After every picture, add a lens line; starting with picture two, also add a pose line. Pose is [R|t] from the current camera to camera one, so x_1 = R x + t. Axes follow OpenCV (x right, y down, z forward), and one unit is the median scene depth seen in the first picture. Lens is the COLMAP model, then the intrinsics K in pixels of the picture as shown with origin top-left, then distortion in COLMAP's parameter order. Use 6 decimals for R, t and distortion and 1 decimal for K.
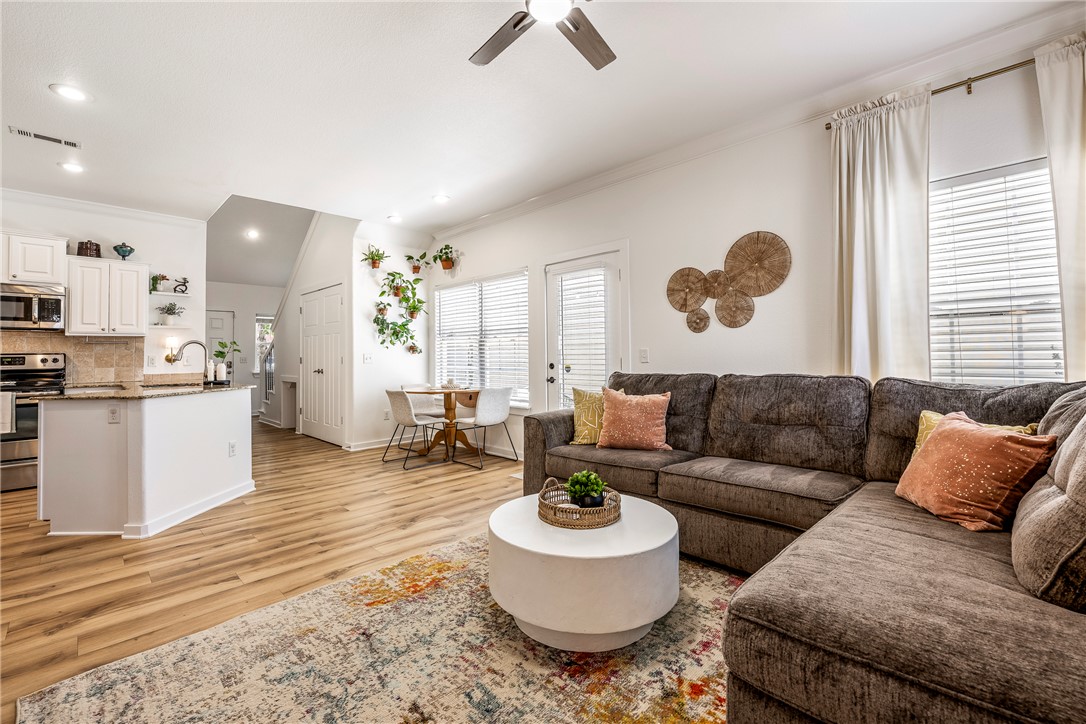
lens RADIAL K [[466.3, 0, 541.7], [0, 466.3, 344.6], [0, 0, 1]] dist [-0.000429, -0.000004]
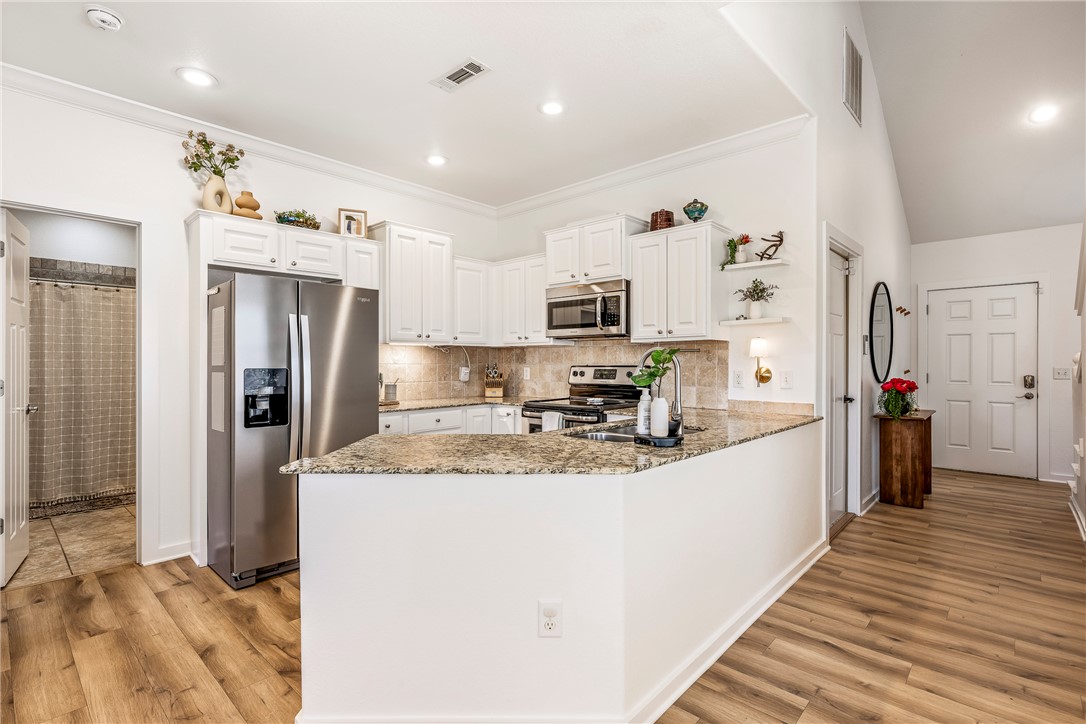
lens RADIAL K [[516.1, 0, 543.0], [0, 516.1, 362.0], [0, 0, 1]] dist [0.000721, 0.000091]
pose [[0.034571, 0.013539, -0.999311, -0.178018], [0.023390, 0.999623, 0.014353, -0.003226], [0.999128, -0.023870, 0.034241, 0.790182]]
